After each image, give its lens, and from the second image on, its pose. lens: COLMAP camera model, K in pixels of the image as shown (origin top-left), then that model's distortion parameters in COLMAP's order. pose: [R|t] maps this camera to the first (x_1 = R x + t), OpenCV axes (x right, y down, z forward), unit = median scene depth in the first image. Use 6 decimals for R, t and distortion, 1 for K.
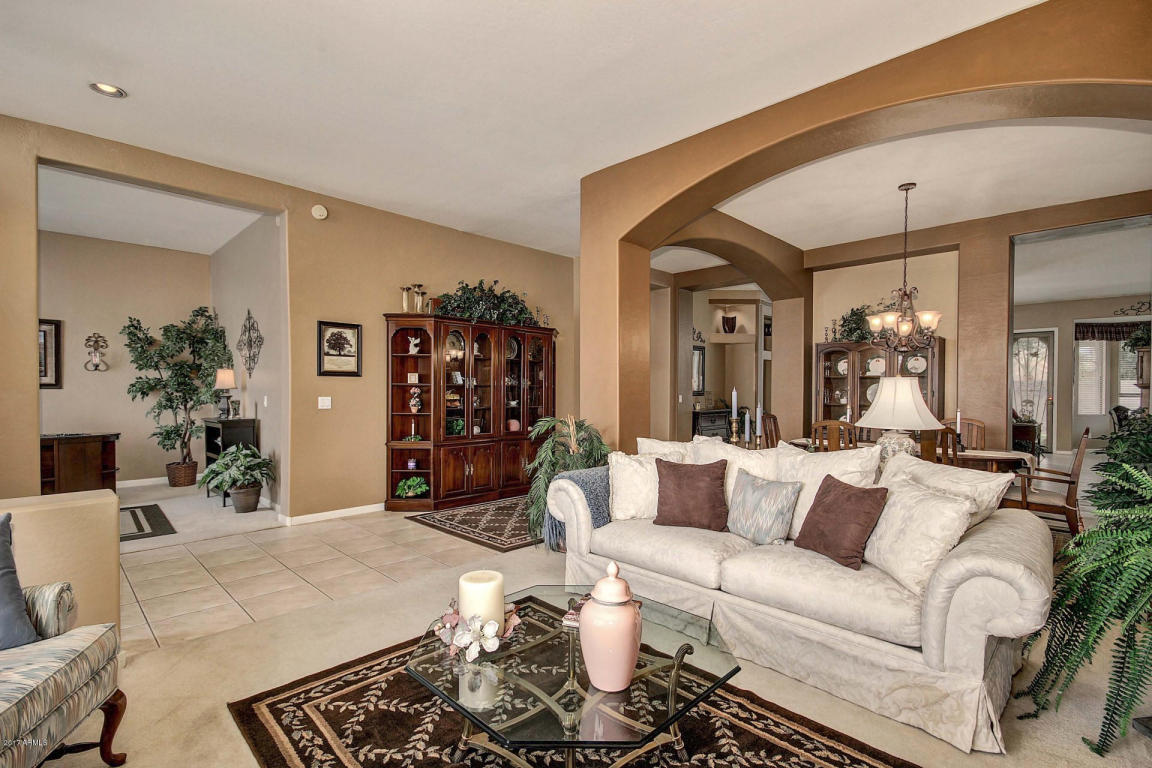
lens RADIAL K [[527.9, 0, 562.9], [0, 527.9, 396.8], [0, 0, 1]] dist [0.031160, -0.019486]
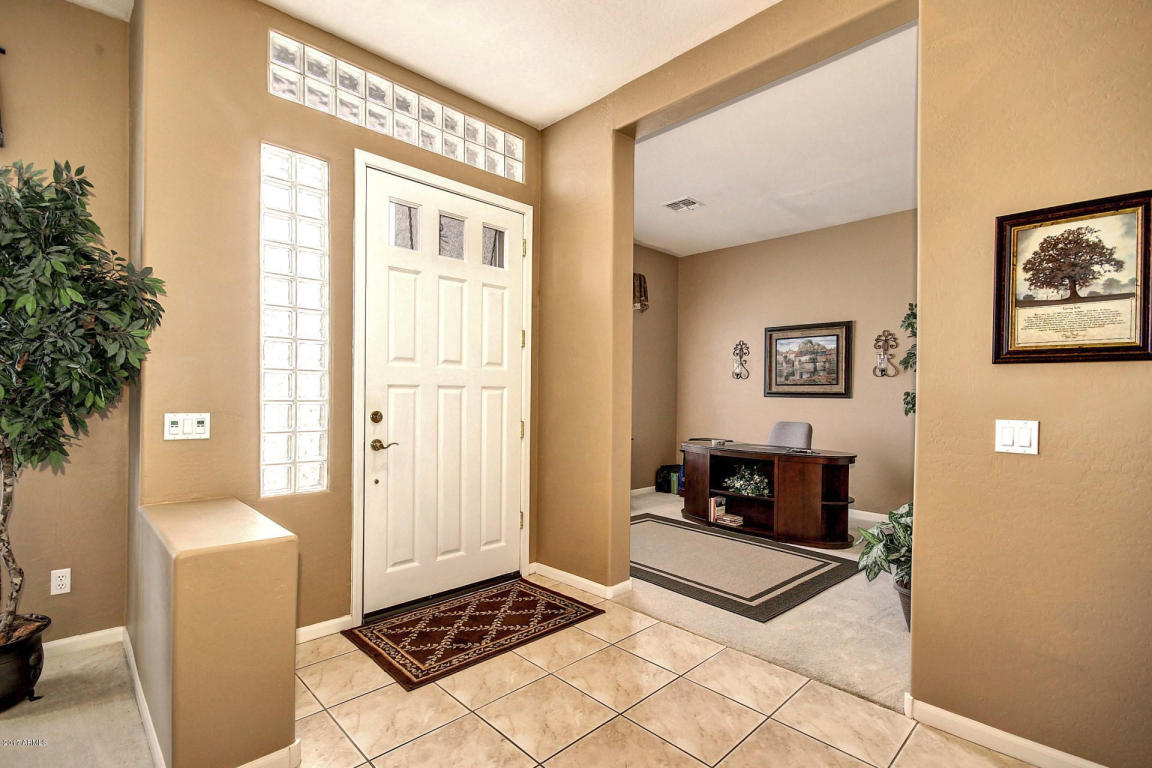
lens RADIAL K [[527.7, 0, 586.1], [0, 527.7, 395.9], [0, 0, 1]] dist [0.003557, -0.007207]
pose [[-0.001885, -0.001964, -0.999996, -0.066065], [-0.023661, 0.999718, -0.001918, -0.006977], [0.999718, 0.023657, -0.001931, 0.545539]]
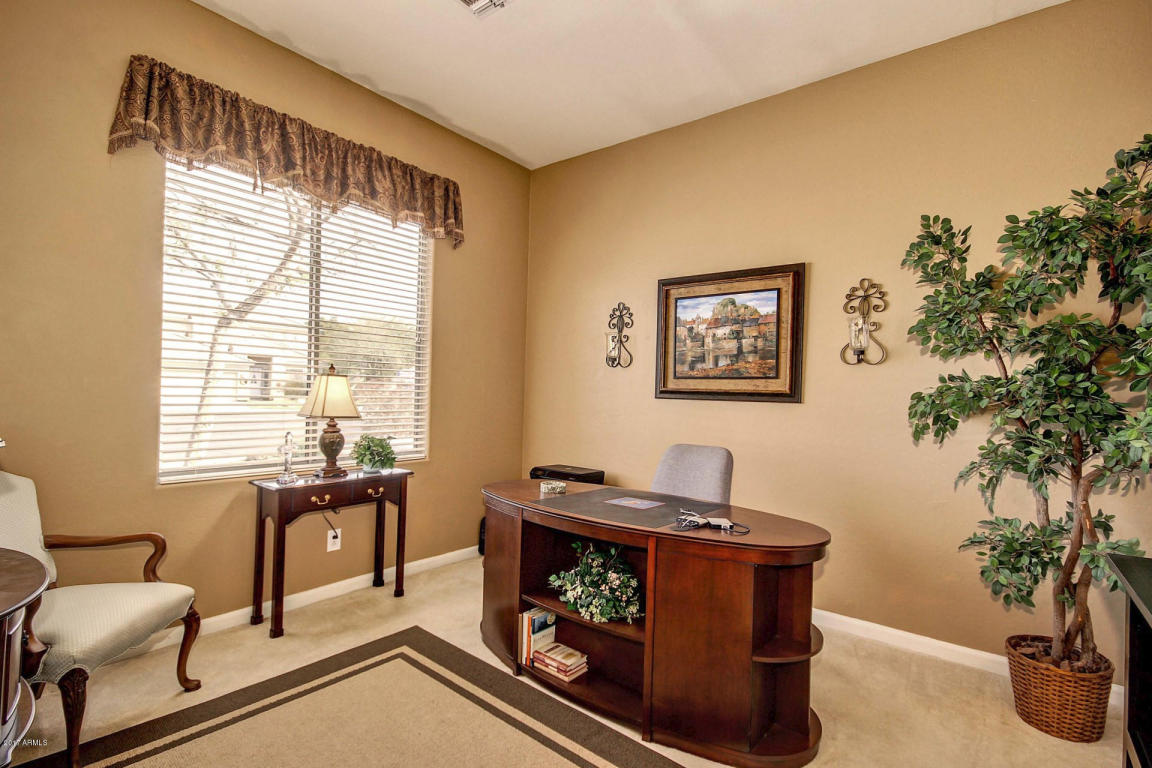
lens RADIAL K [[527.7, 0, 586.1], [0, 527.7, 395.9], [0, 0, 1]] dist [0.003557, -0.007207]
pose [[0.129443, 0.000341, -0.991587, -0.469650], [-0.038997, 0.999228, -0.004747, -0.011431], [0.990820, 0.039284, 0.129357, 0.717418]]
